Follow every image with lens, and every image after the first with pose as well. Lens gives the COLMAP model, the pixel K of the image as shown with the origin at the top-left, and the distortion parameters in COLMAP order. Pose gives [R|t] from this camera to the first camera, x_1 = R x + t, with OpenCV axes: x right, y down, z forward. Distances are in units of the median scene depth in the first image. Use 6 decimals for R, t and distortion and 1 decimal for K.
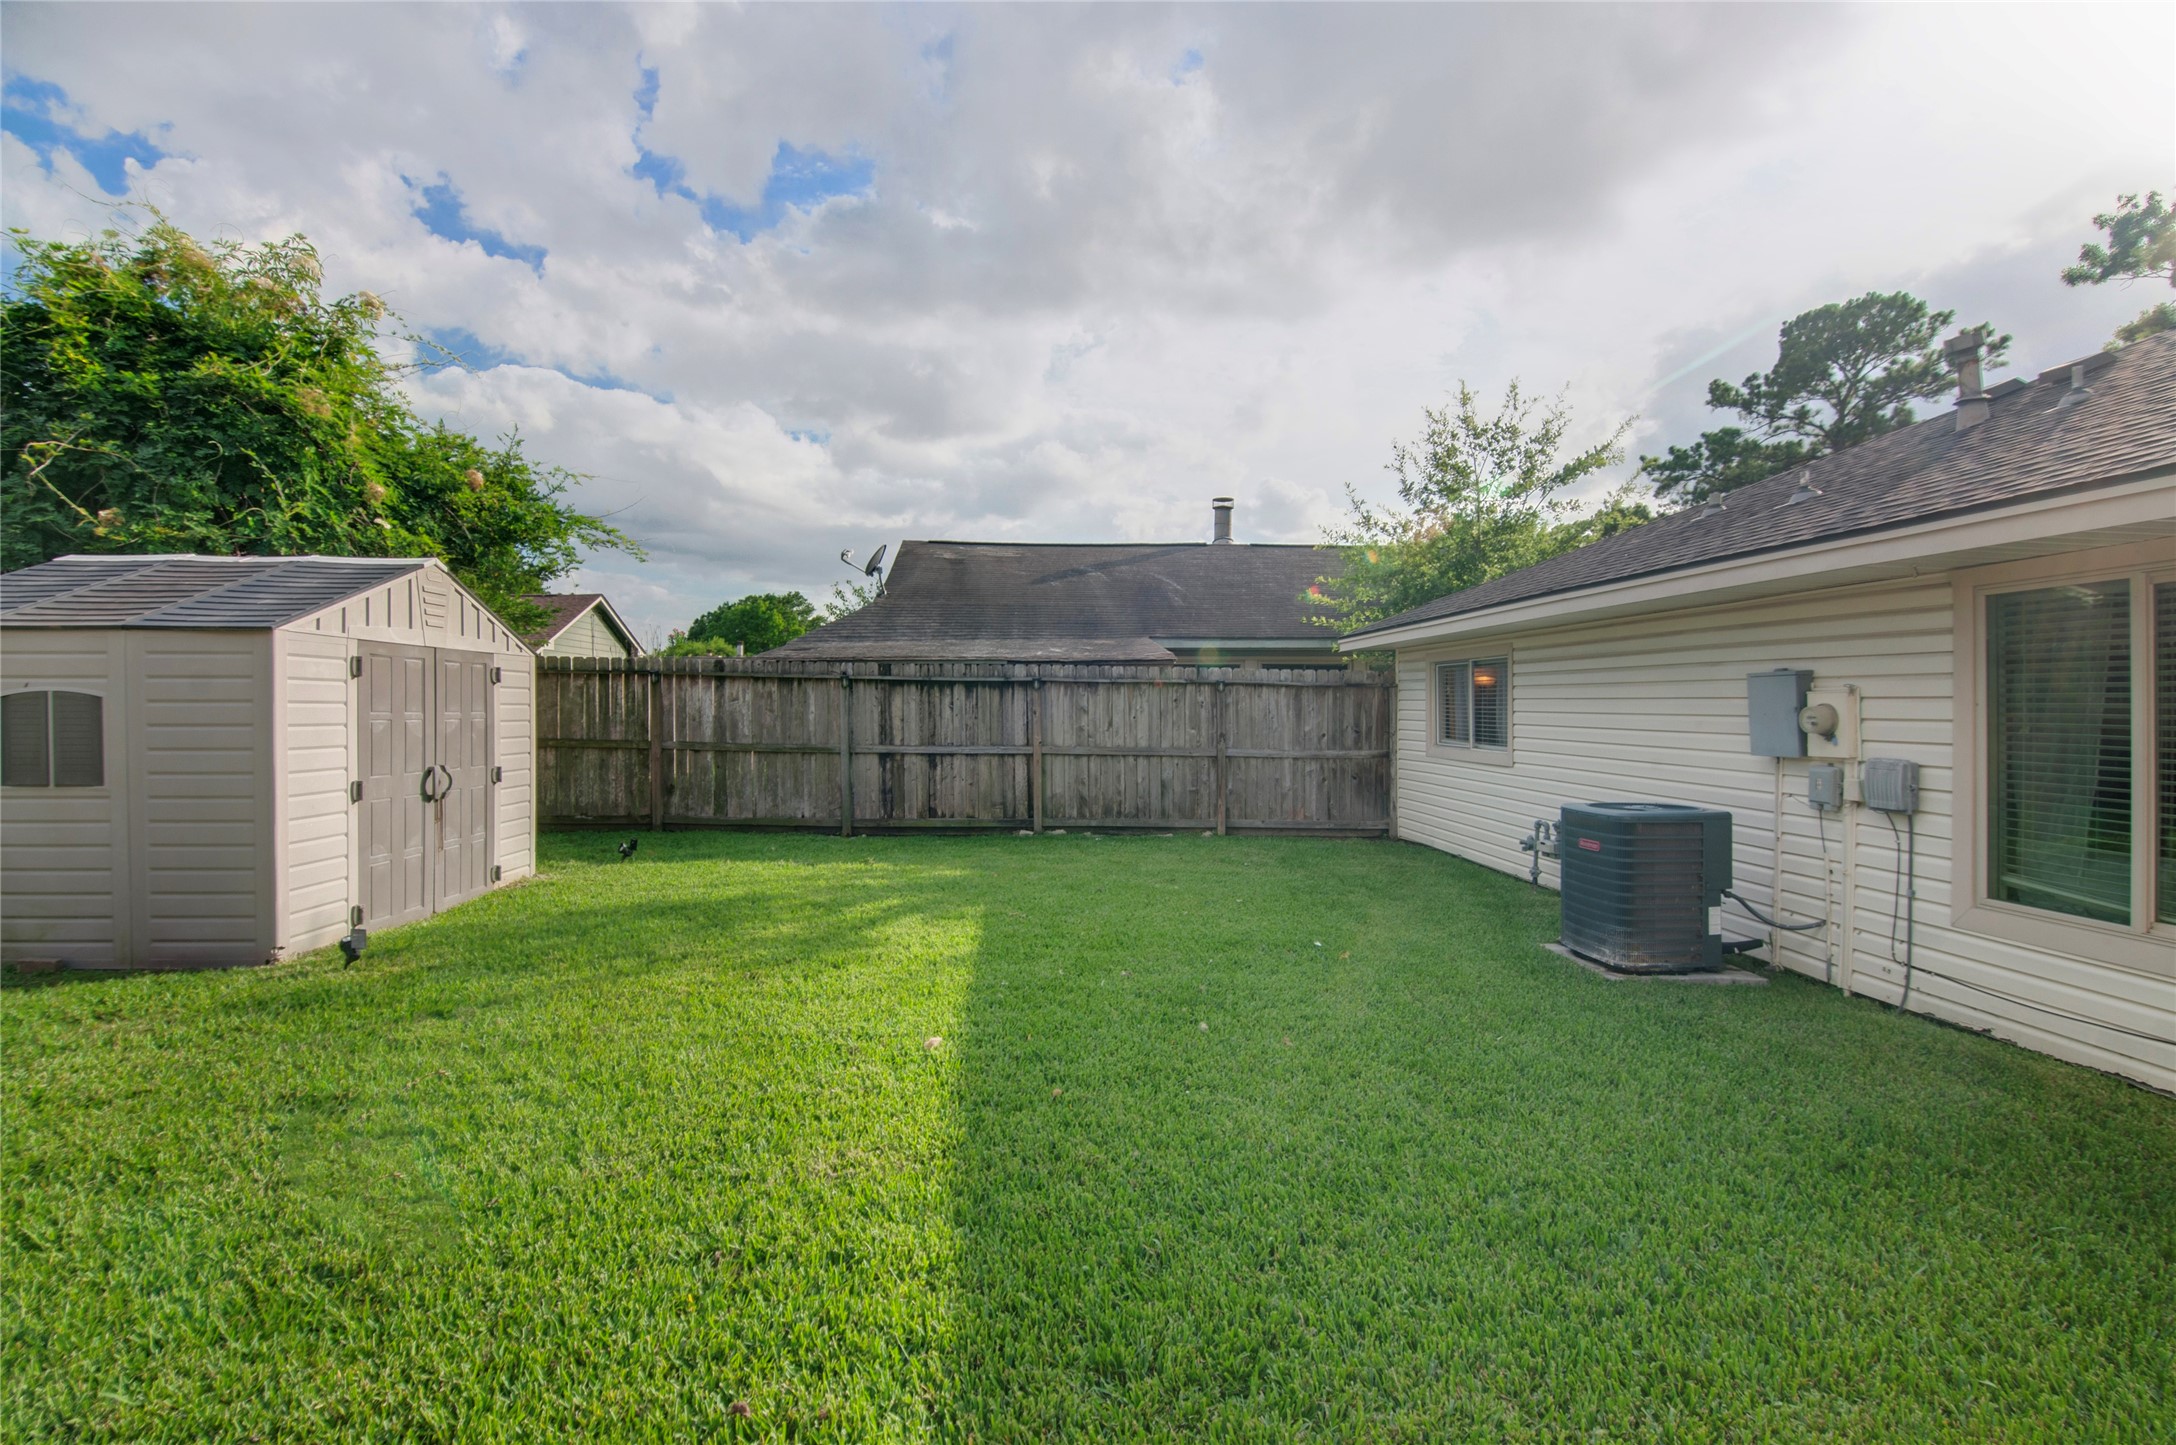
lens RADIAL K [[1054.7, 0, 1096.6], [0, 1054.7, 722.0], [0, 0, 1]] dist [0.000114, -0.016333]
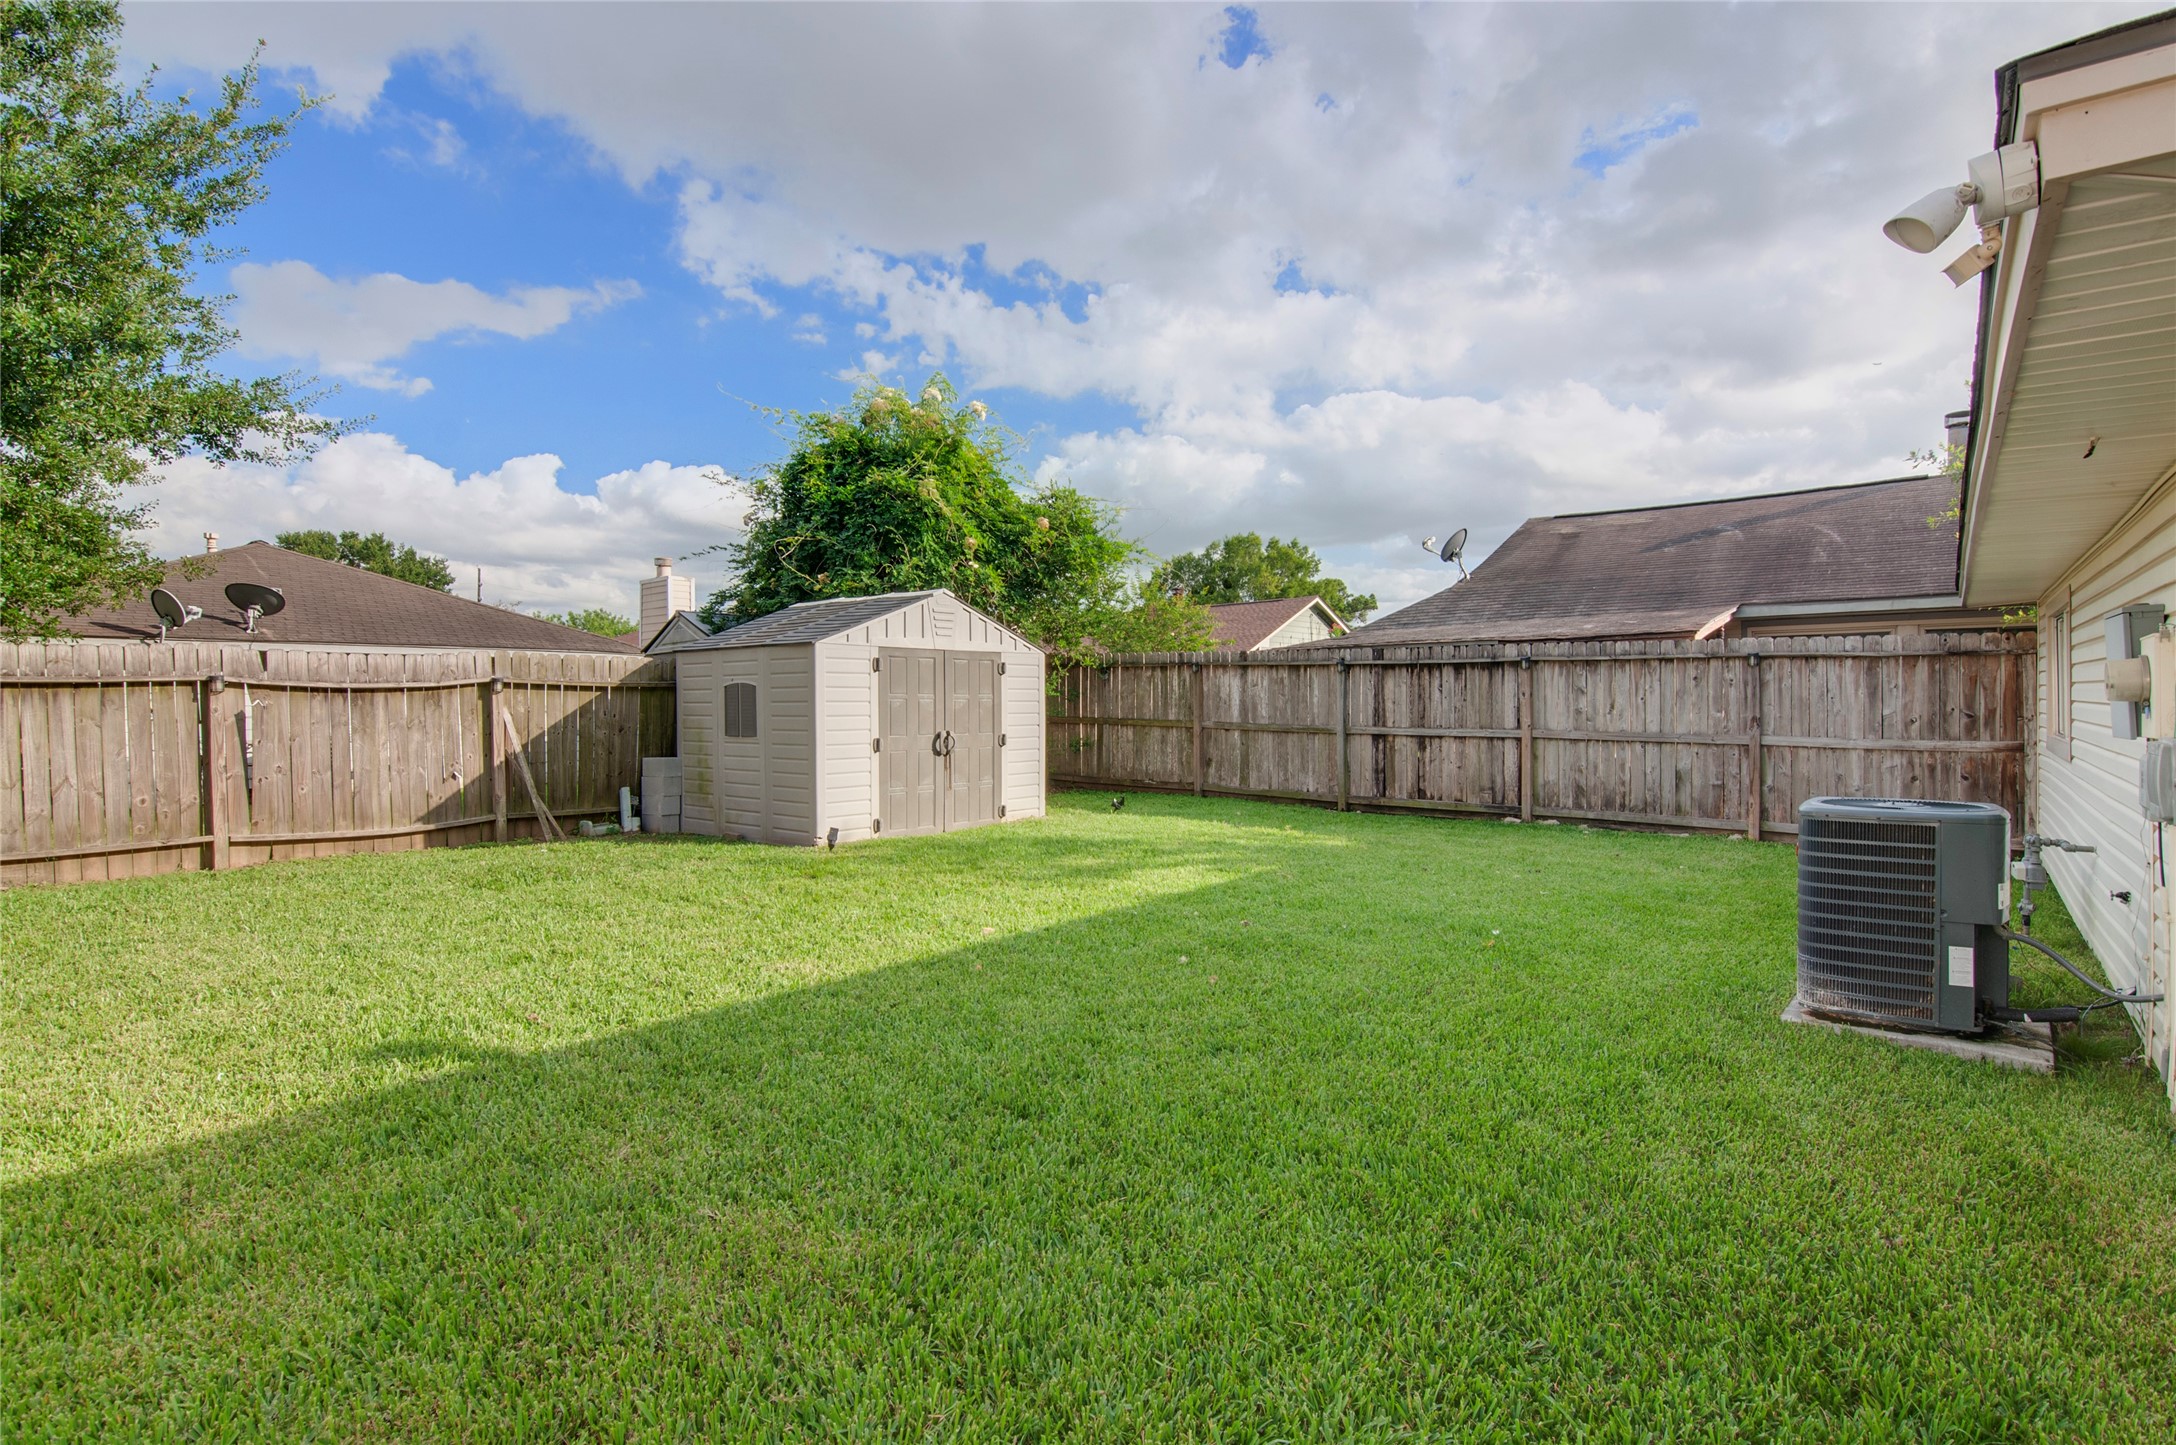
lens RADIAL K [[1054.7, 0, 1096.6], [0, 1054.7, 722.0], [0, 0, 1]] dist [0.000114, -0.016333]
pose [[0.728701, 0.007745, -0.684789, 0.310845], [-0.002981, 0.999962, 0.008138, 0.009578], [0.684826, -0.003889, 0.728696, 0.047538]]
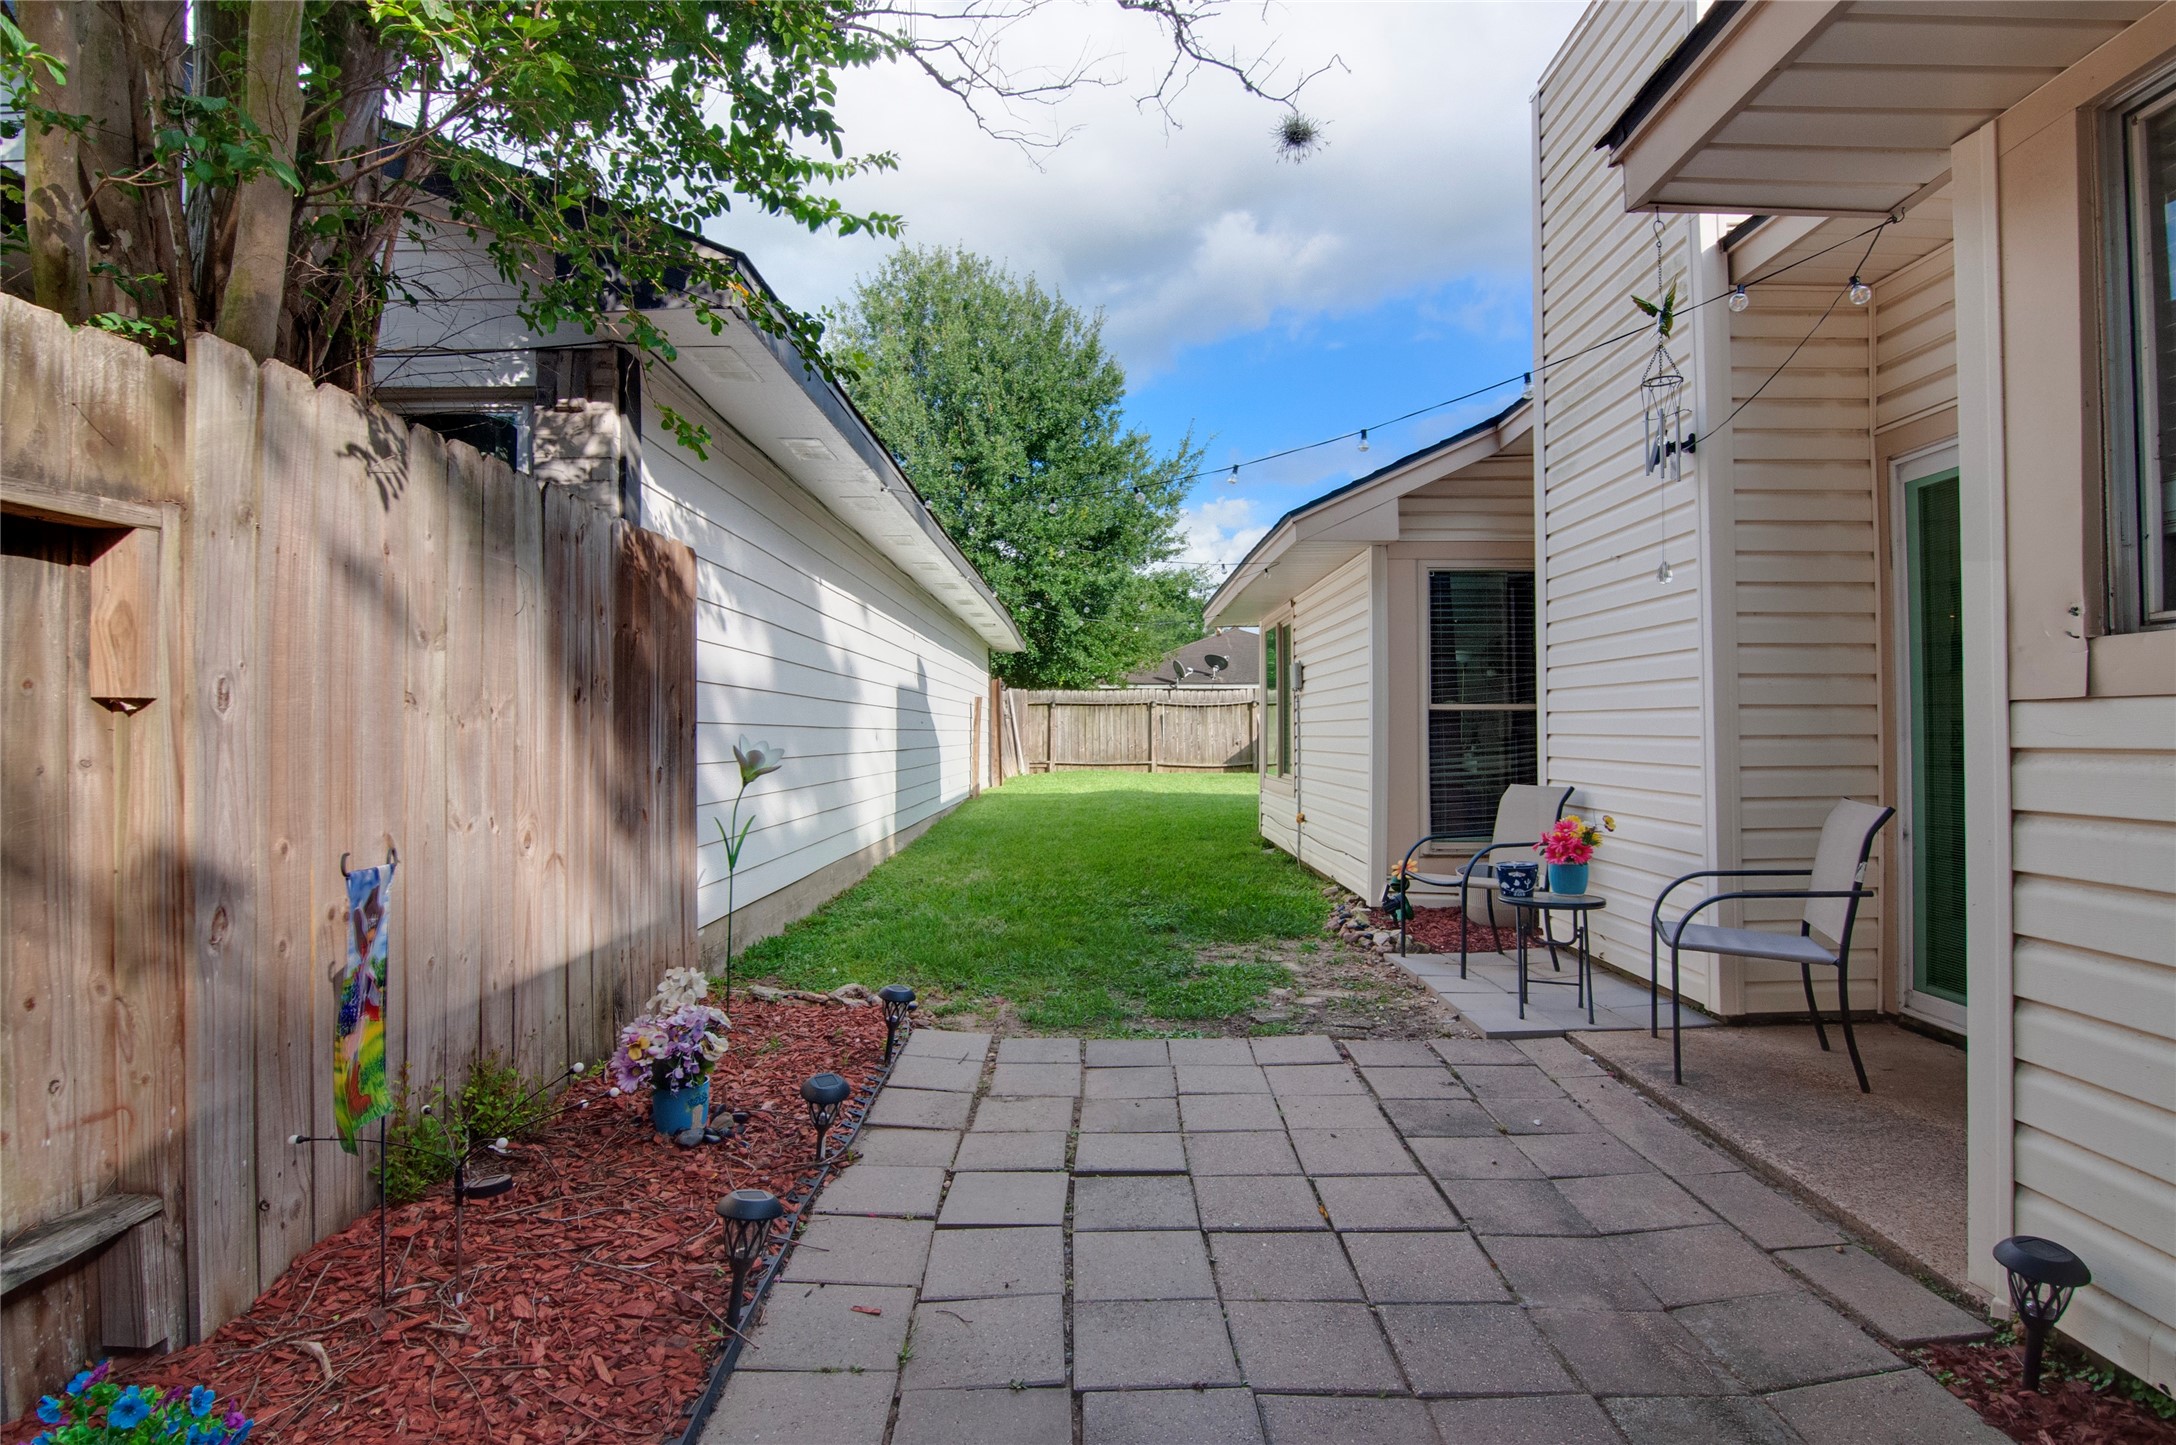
lens RADIAL K [[1054.7, 0, 1096.6], [0, 1054.7, 722.0], [0, 0, 1]] dist [0.000114, -0.016333]
pose [[-0.070692, -0.010358, -0.997444, 0.990449], [-0.009814, 0.999905, -0.009688, 0.032711], [0.997450, 0.009104, -0.070787, 0.146417]]
